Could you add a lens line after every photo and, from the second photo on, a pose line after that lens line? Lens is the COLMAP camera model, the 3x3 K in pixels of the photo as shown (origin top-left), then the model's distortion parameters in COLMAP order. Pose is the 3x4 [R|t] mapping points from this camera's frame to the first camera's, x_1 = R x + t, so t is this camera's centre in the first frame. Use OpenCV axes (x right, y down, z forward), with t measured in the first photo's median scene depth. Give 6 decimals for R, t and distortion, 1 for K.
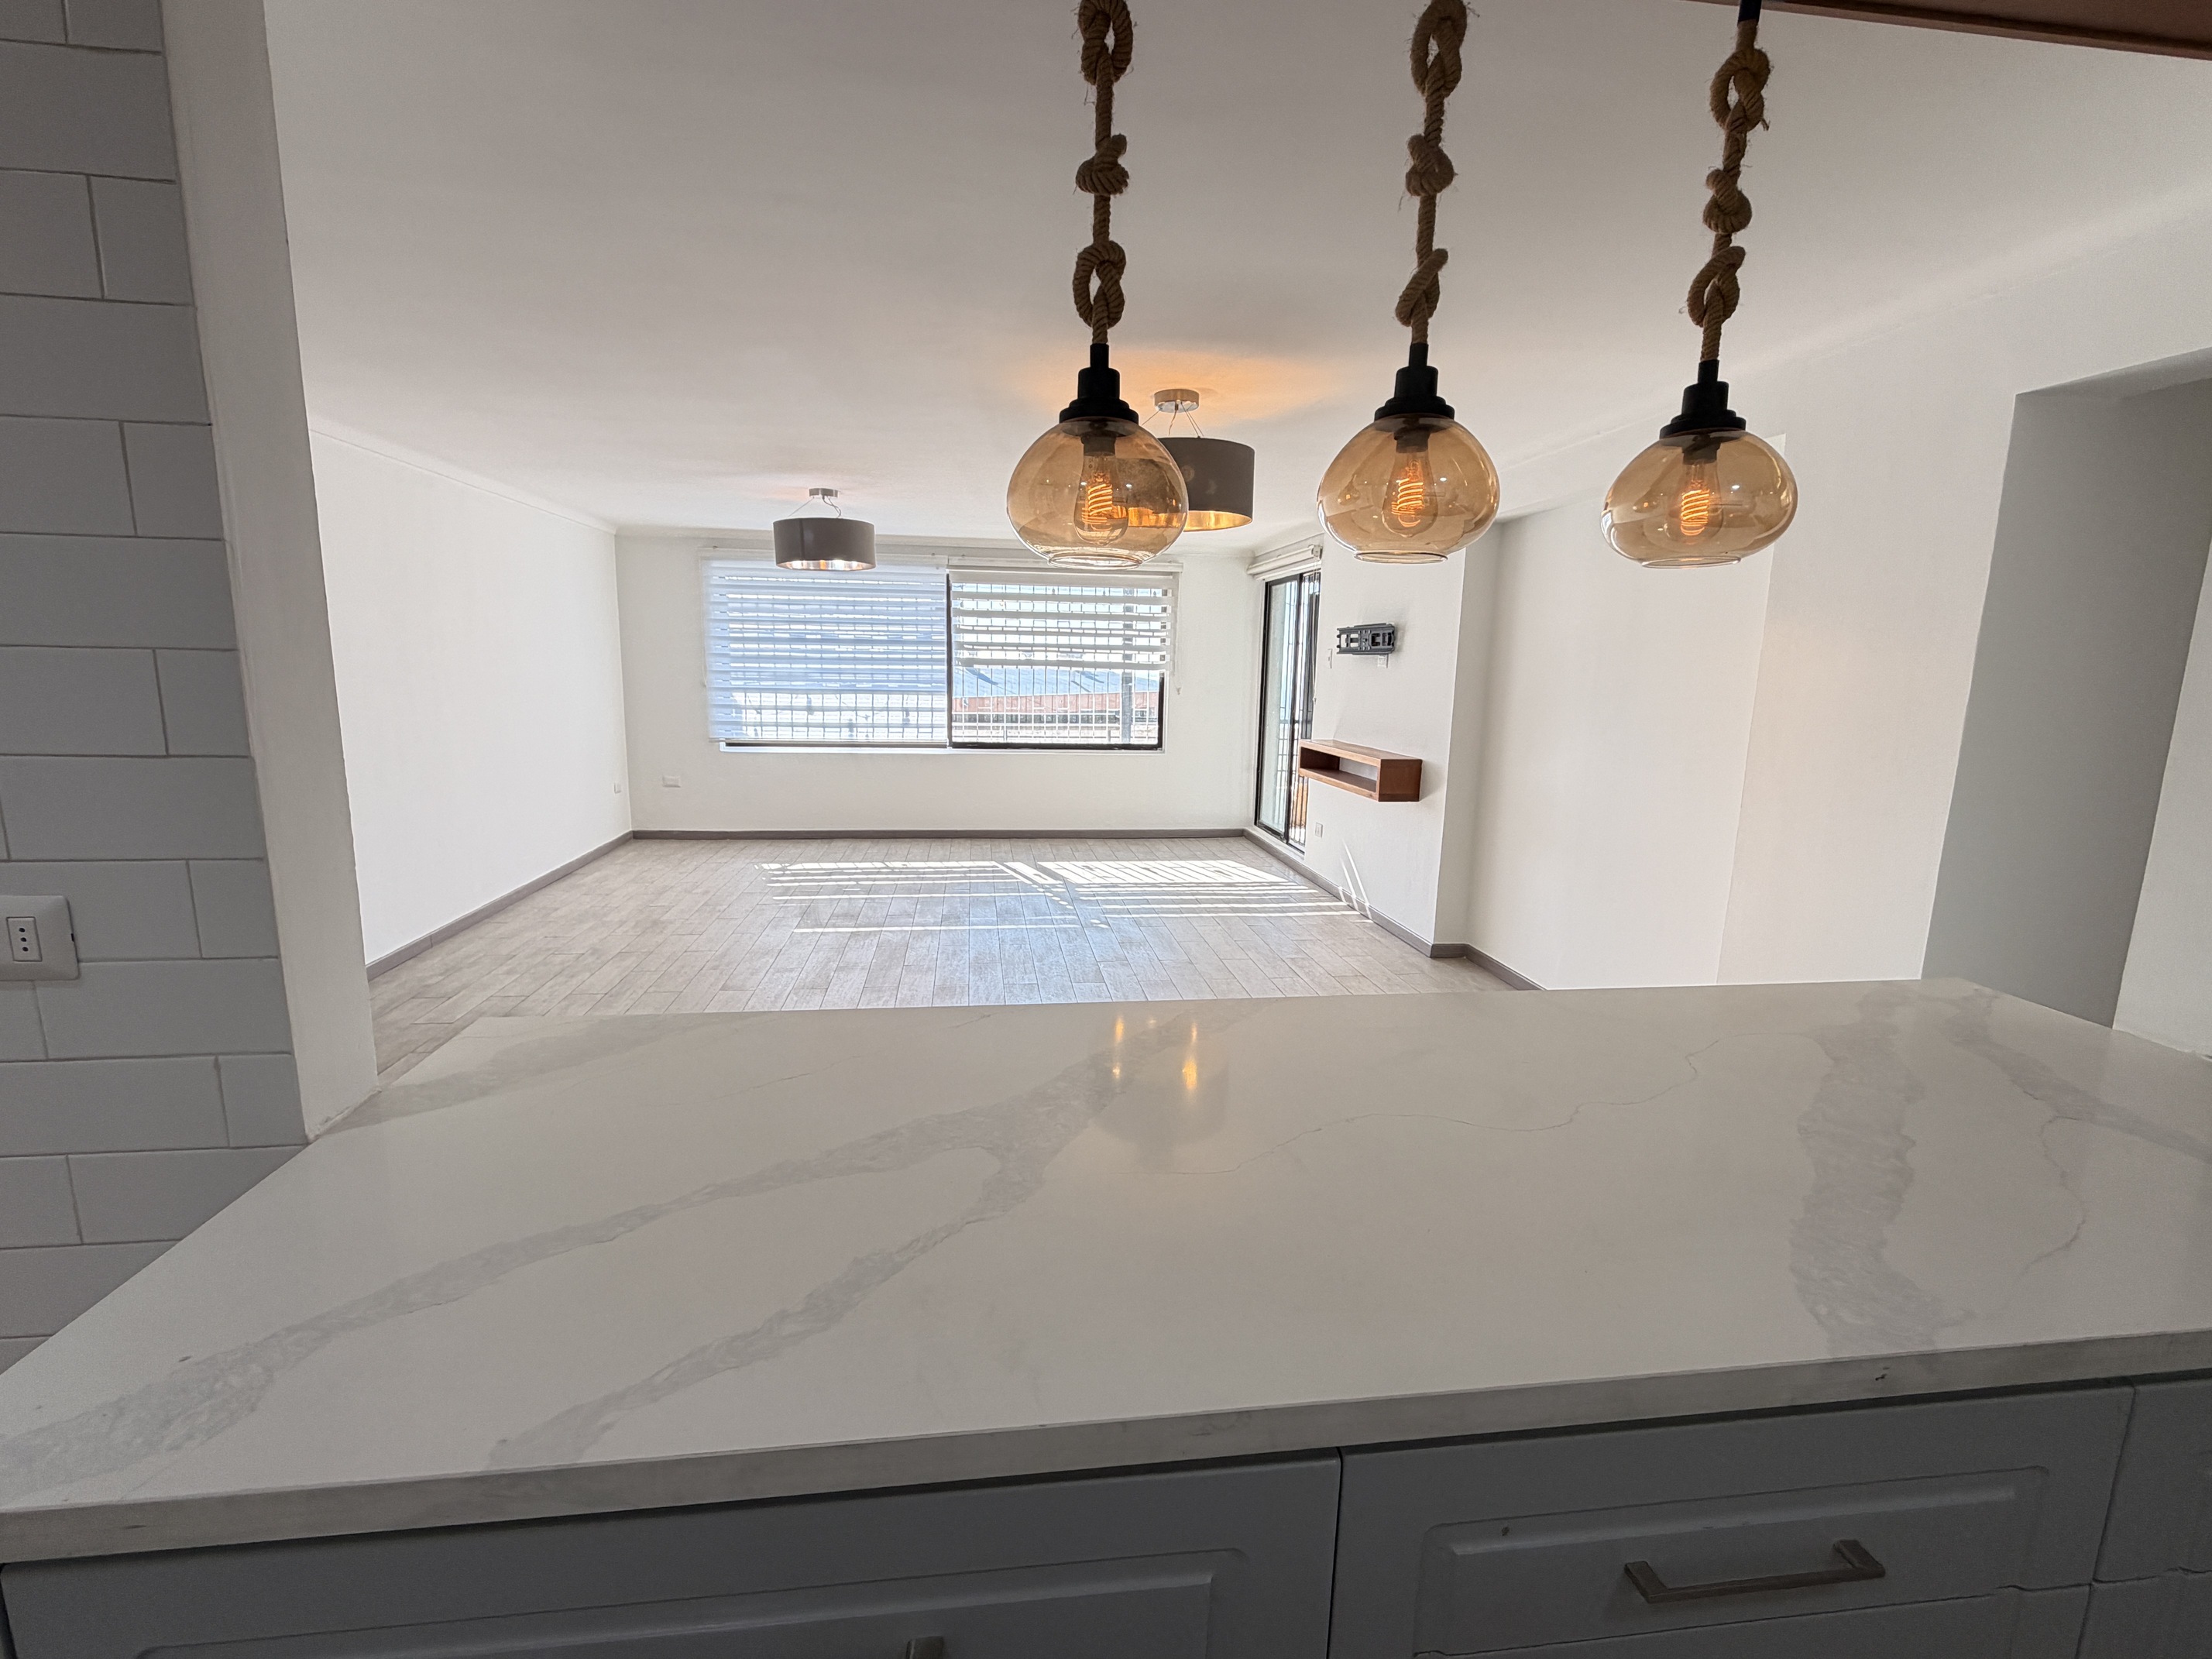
lens RADIAL K [[989.8, 0, 1101.3], [0, 989.8, 830.4], [0, 0, 1]] dist [0.000189, 0.000069]
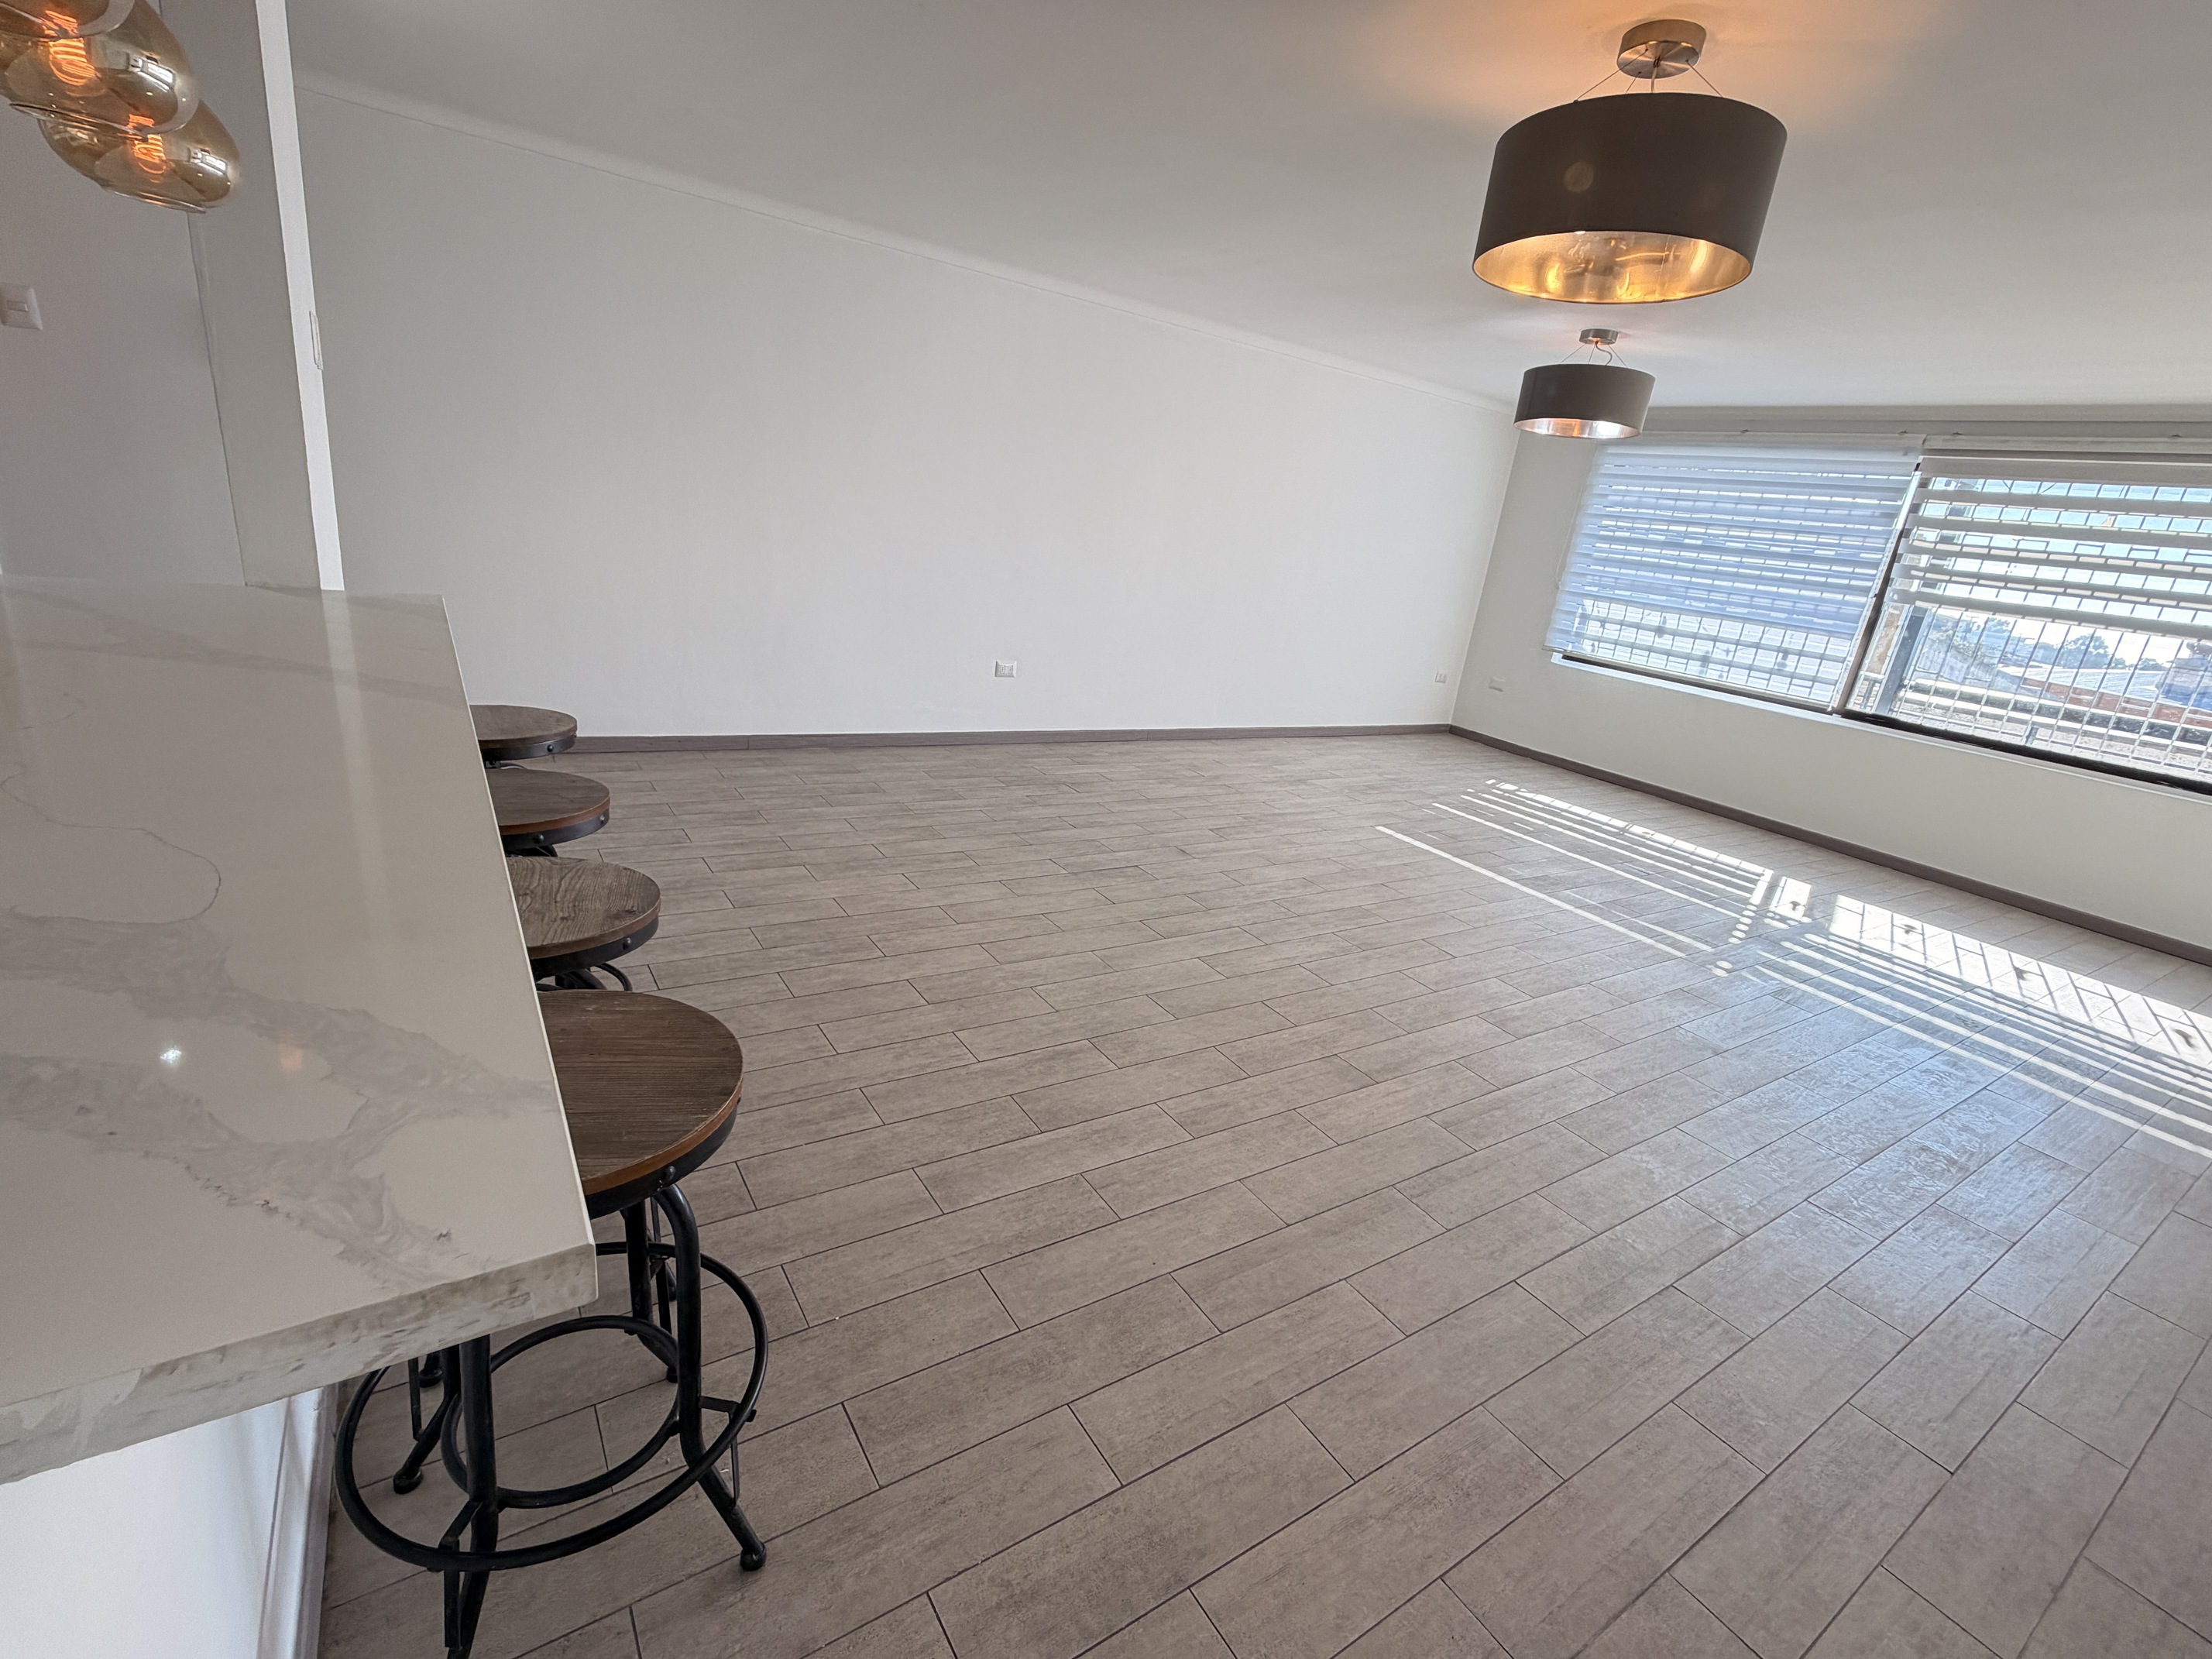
lens RADIAL K [[994.5, 0, 1101.2], [0, 994.5, 826.0], [0, 0, 1]] dist [0.003856, 0.000724]
pose [[0.434576, 0.308234, -0.846248, 0.259470], [-0.267622, 0.941366, 0.205447, -0.015575], [0.859955, 0.137193, 0.491585, 0.219983]]
